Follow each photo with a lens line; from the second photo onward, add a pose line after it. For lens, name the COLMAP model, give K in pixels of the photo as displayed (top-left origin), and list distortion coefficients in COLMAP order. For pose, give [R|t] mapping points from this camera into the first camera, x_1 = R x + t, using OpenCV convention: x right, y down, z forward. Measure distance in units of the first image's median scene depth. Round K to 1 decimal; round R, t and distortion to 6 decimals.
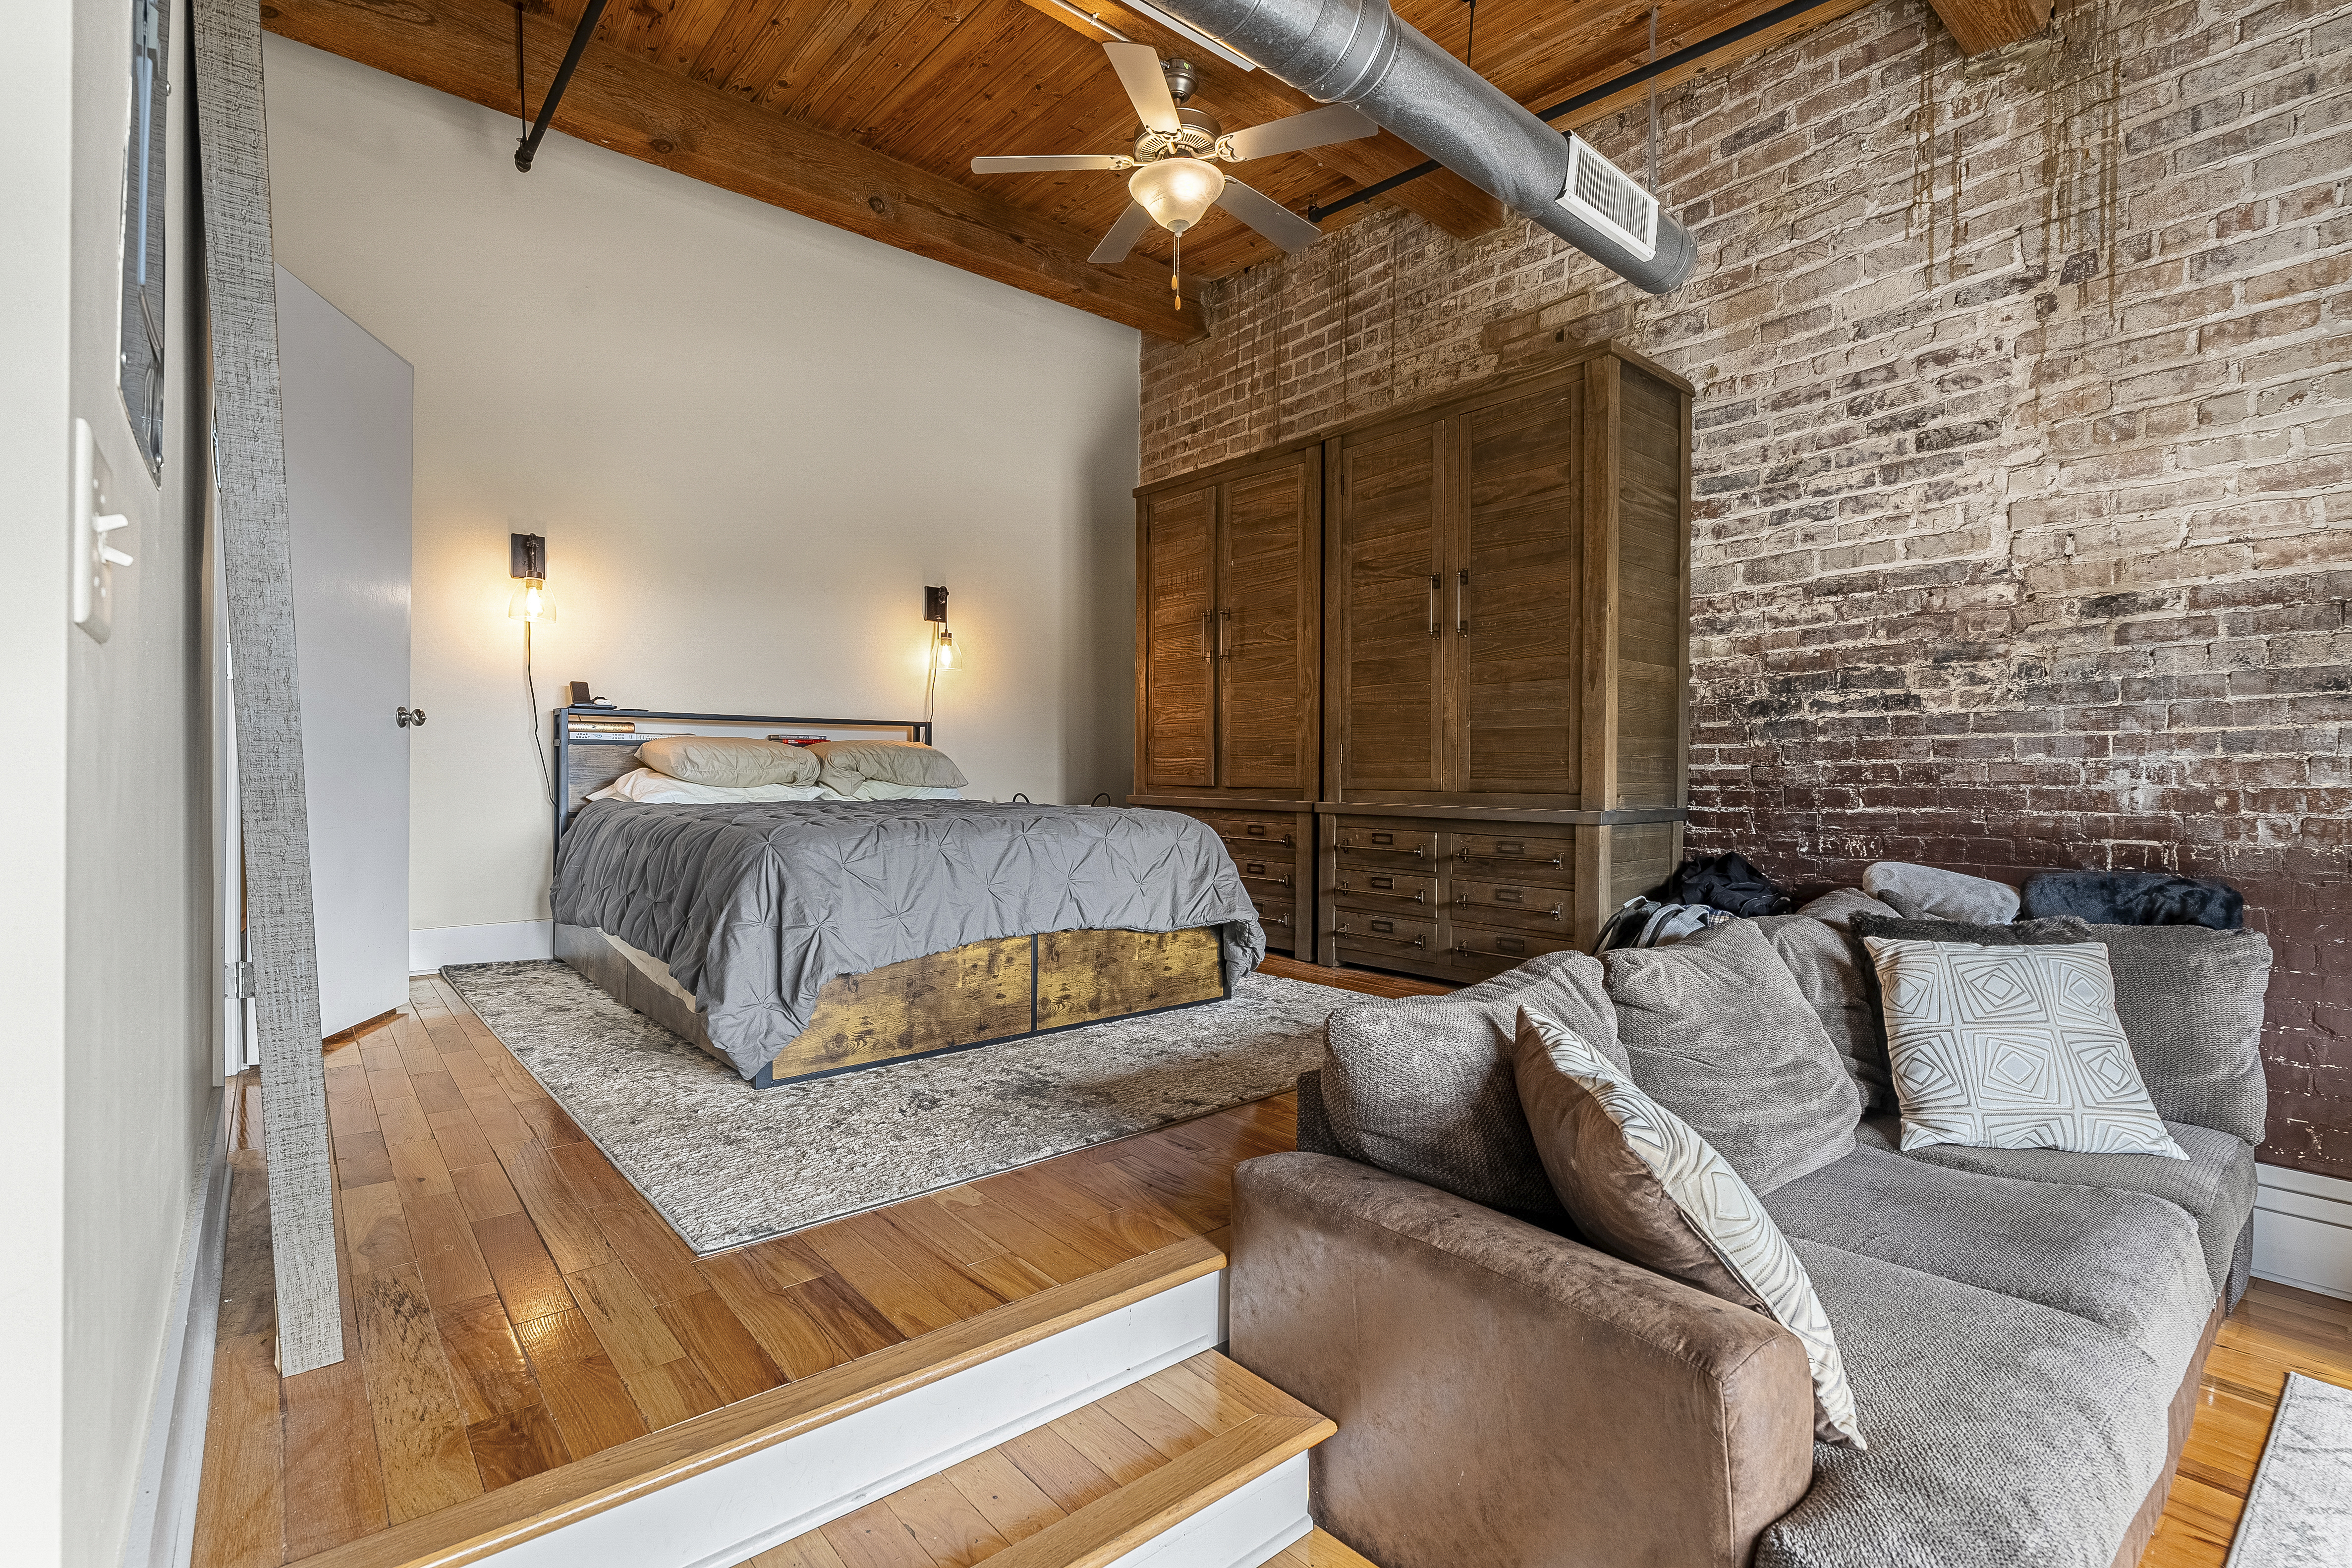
lens RADIAL K [[1064.1, 0, 1167.7], [0, 1064.1, 789.4], [0, 0, 1]] dist [-0.002969, 0.000812]
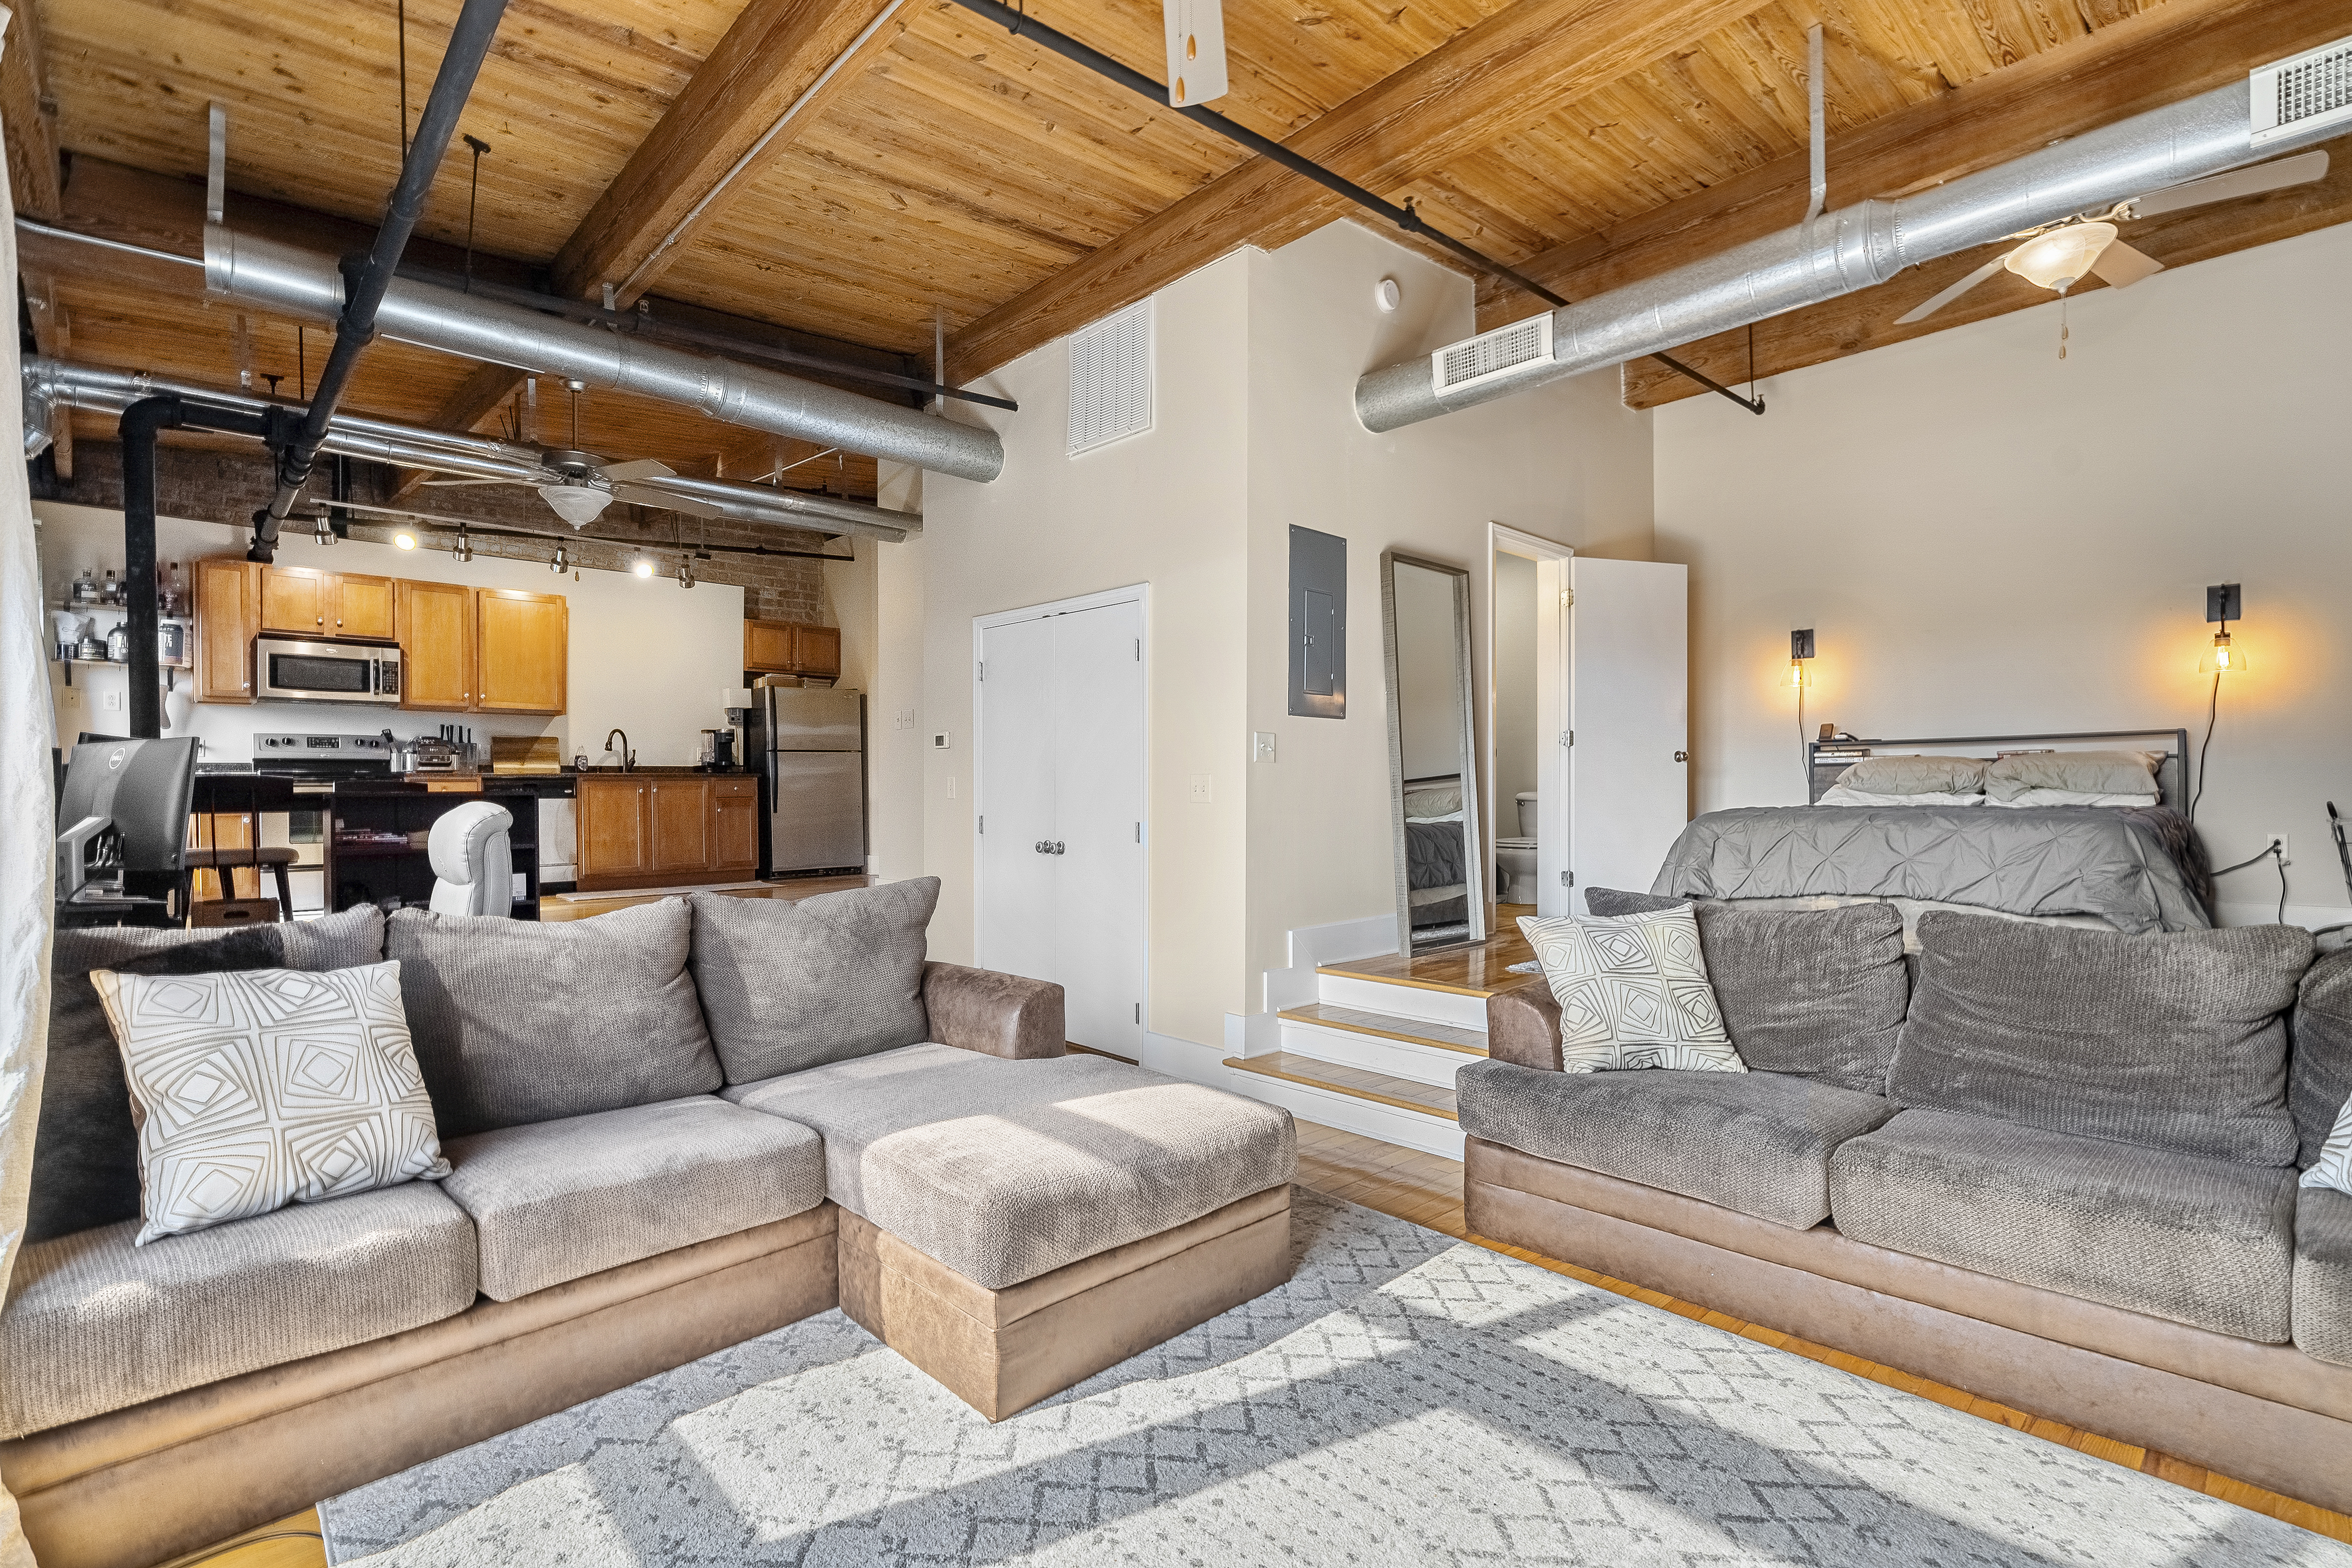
lens RADIAL K [[1076.8, 0, 1168.9], [0, 1076.8, 797.6], [0, 0, 1]] dist [-0.002272, 0.000657]
pose [[0.058251, -0.006380, -0.998282, 1.089856], [-0.009153, 0.999934, -0.006925, 0.023392], [0.998260, 0.009541, 0.058189, 0.006019]]
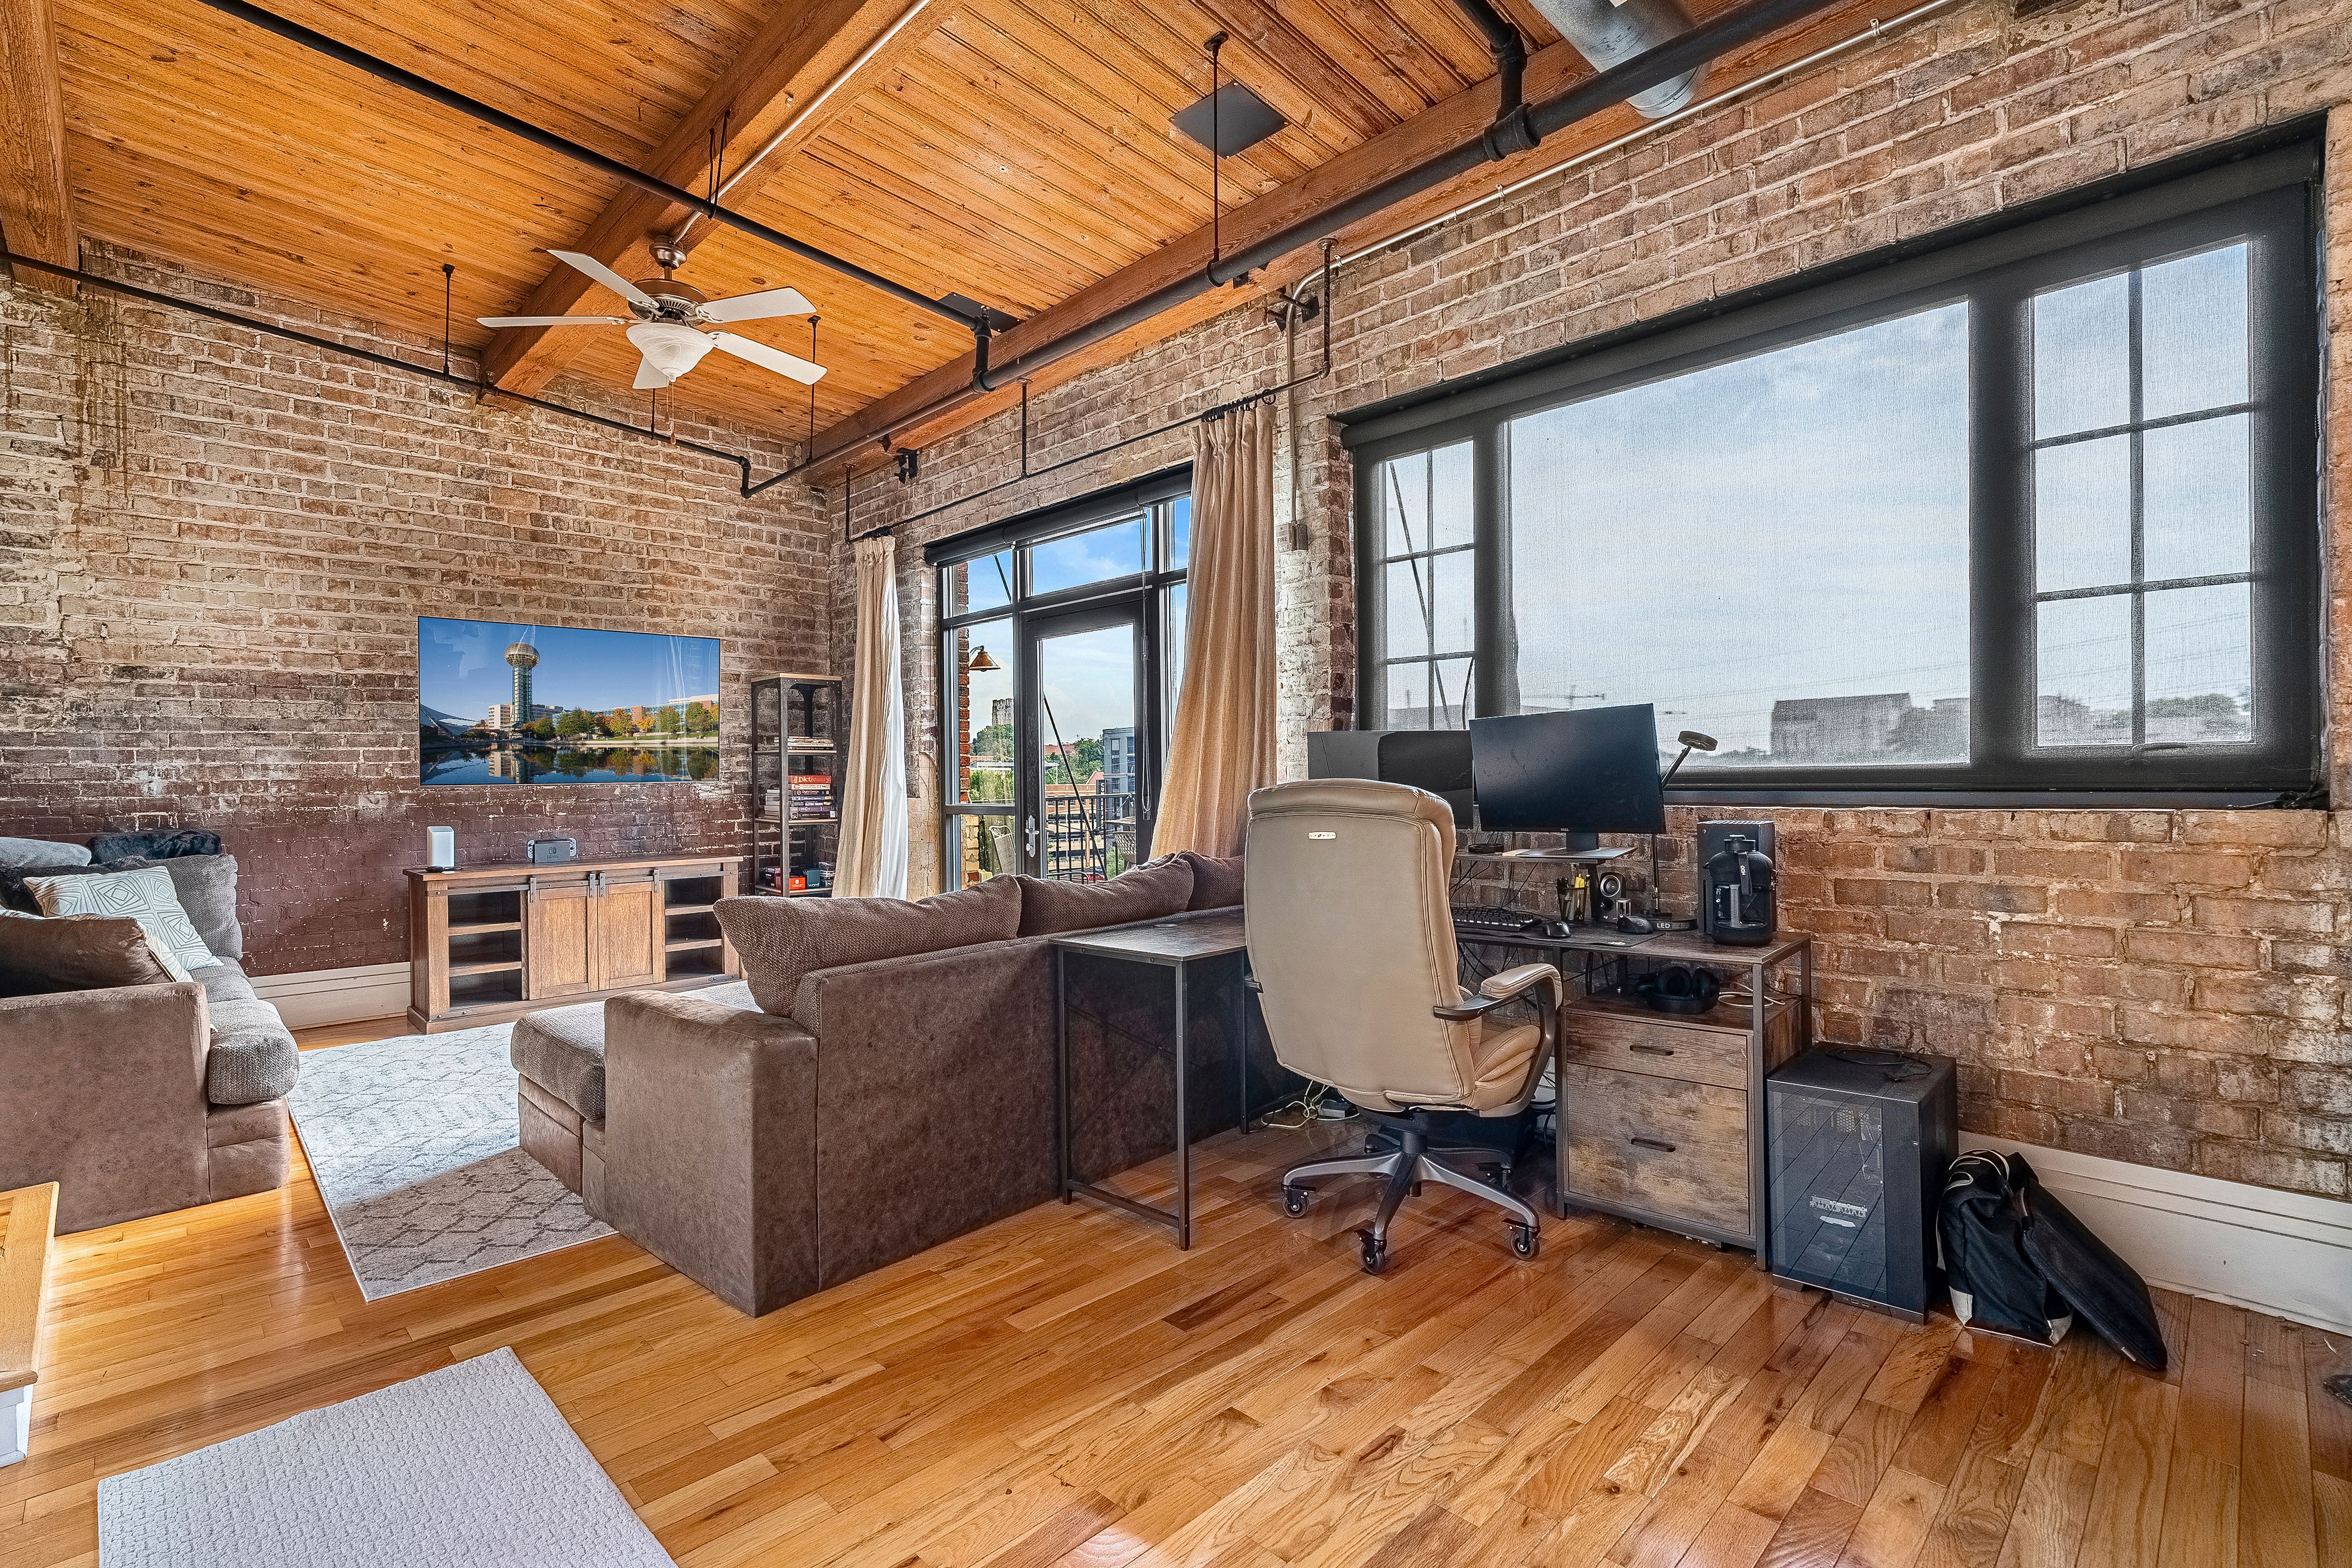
lens RADIAL K [[1071.3, 0, 1165.5], [0, 1071.3, 788.2], [0, 0, 1]] dist [-0.003432, 0.000422]
pose [[-0.079453, -0.013040, 0.996753, -0.788523], [0.022907, 0.999626, 0.014904, 0.017931], [-0.996575, 0.024017, -0.079125, -0.411519]]
